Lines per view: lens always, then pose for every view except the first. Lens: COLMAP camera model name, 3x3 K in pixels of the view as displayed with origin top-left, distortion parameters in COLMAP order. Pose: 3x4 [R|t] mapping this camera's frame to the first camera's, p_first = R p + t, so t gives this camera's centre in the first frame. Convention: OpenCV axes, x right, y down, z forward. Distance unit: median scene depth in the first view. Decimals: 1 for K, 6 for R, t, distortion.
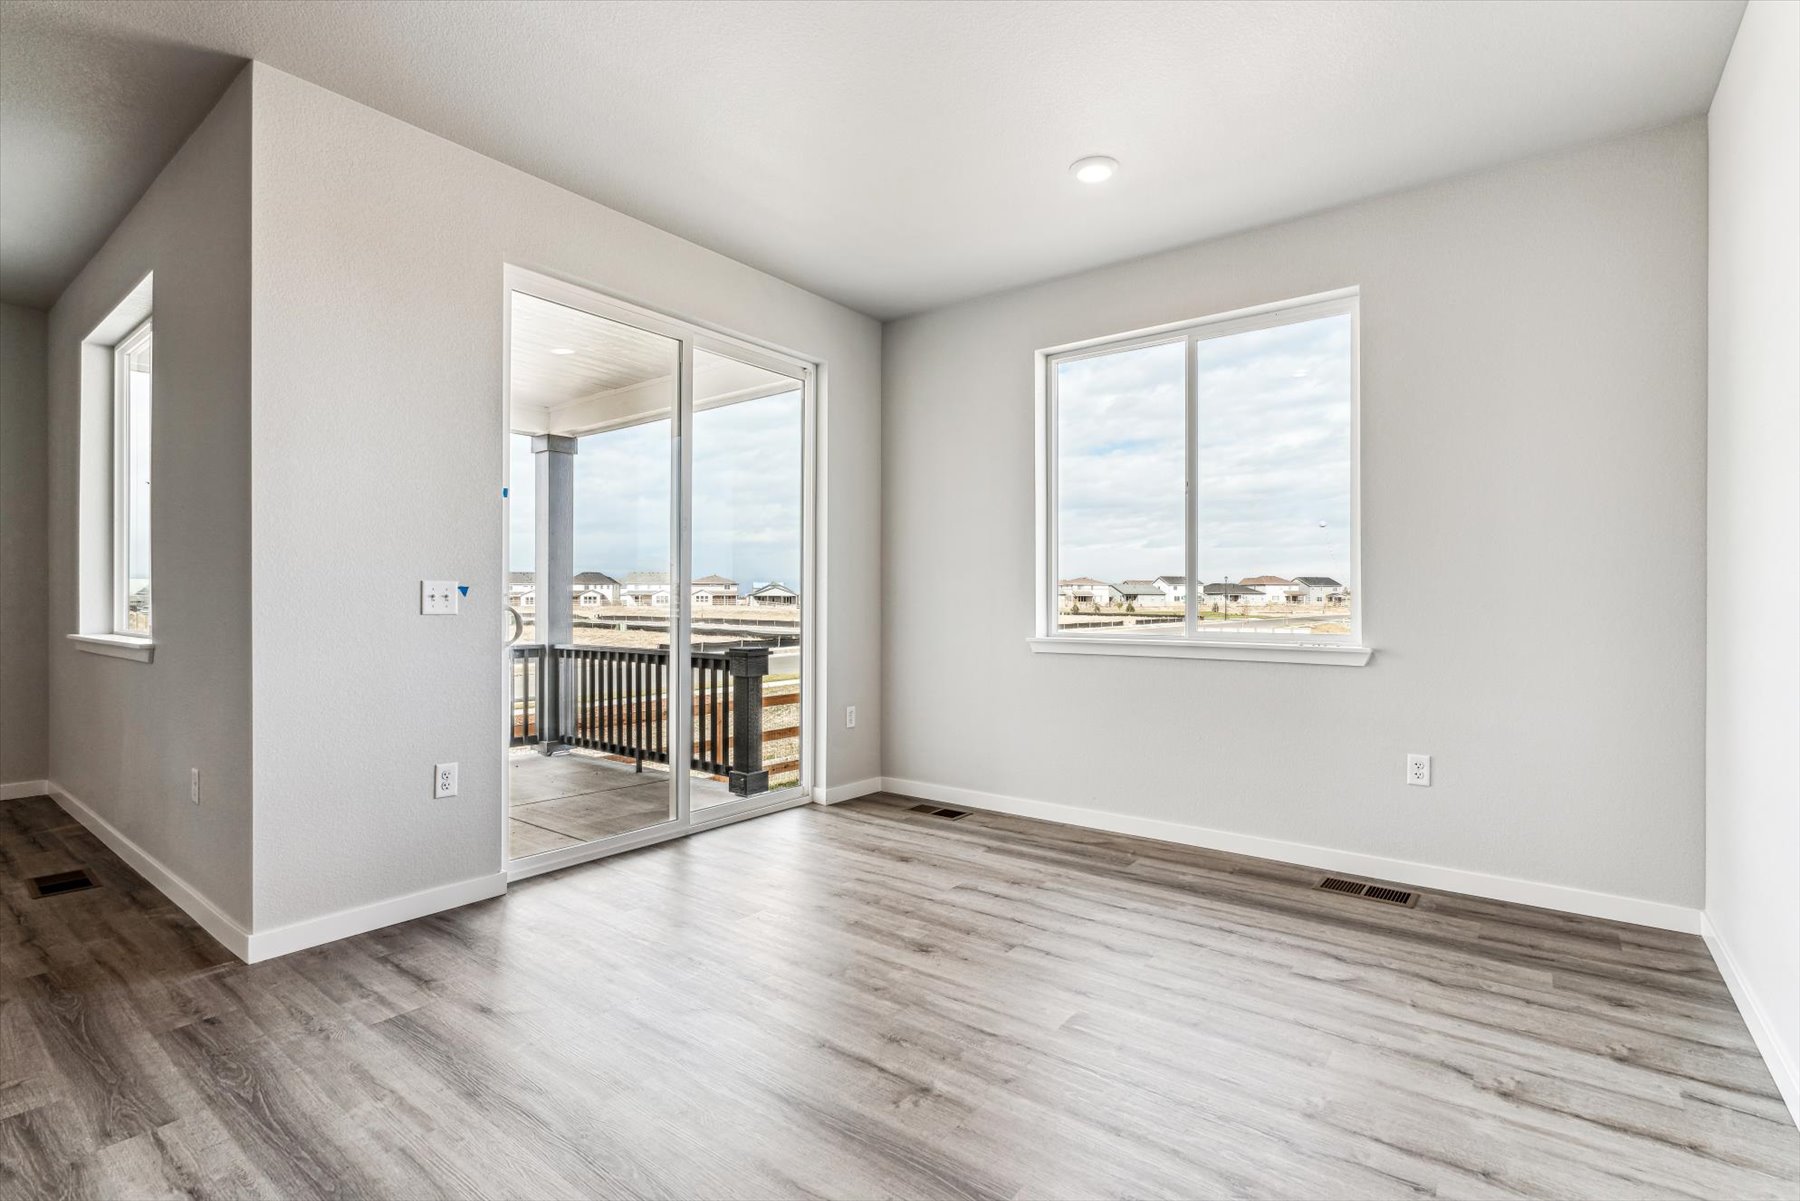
lens RADIAL K [[821.3, 0, 912.4], [0, 821.3, 601.5], [0, 0, 1]] dist [-0.012597, 0.001830]
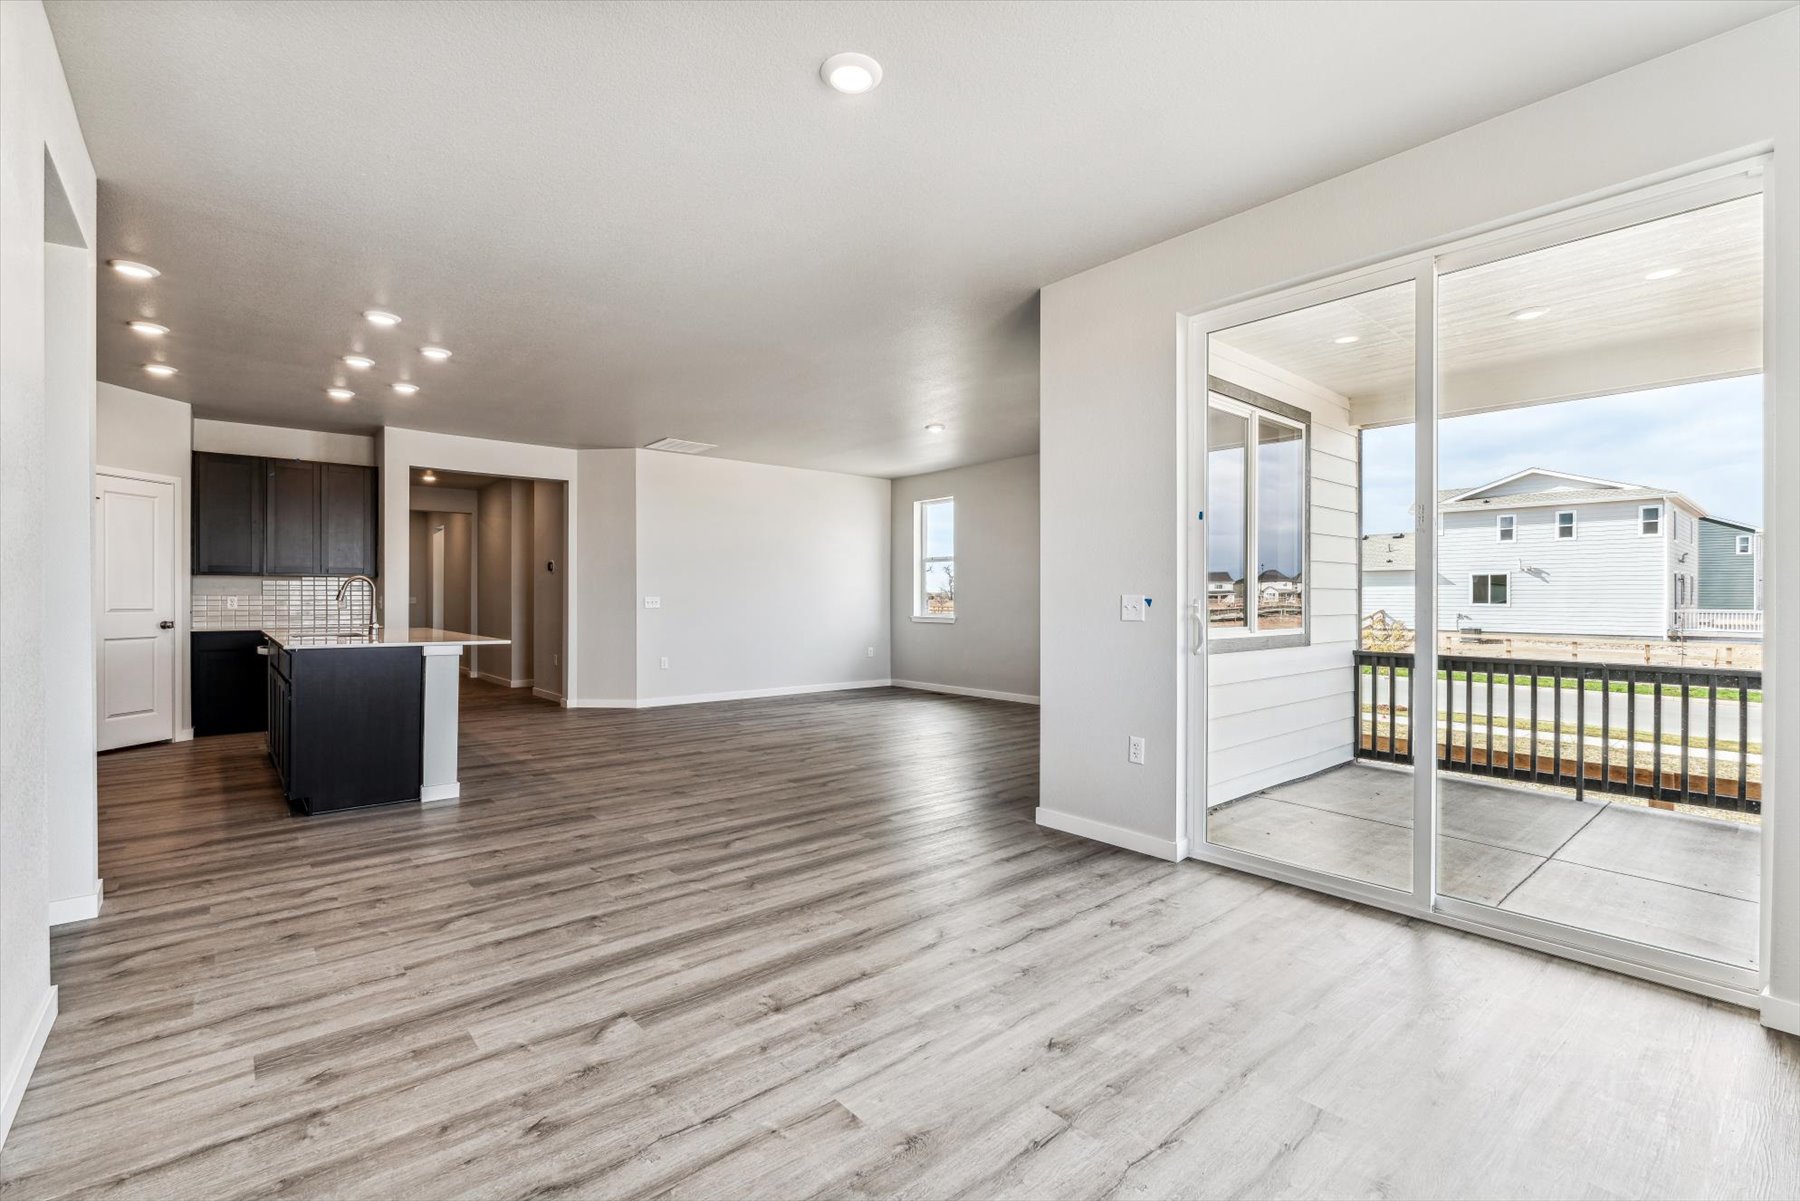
lens RADIAL K [[797.6, 0, 911.3], [0, 797.6, 600.6], [0, 0, 1]] dist [-0.010669, 0.001639]
pose [[-0.199846, -0.001514, -0.979826, 0.779417], [-0.004935, 0.999988, -0.000538, -0.014567], [0.979815, 0.004728, -0.199851, 0.969833]]
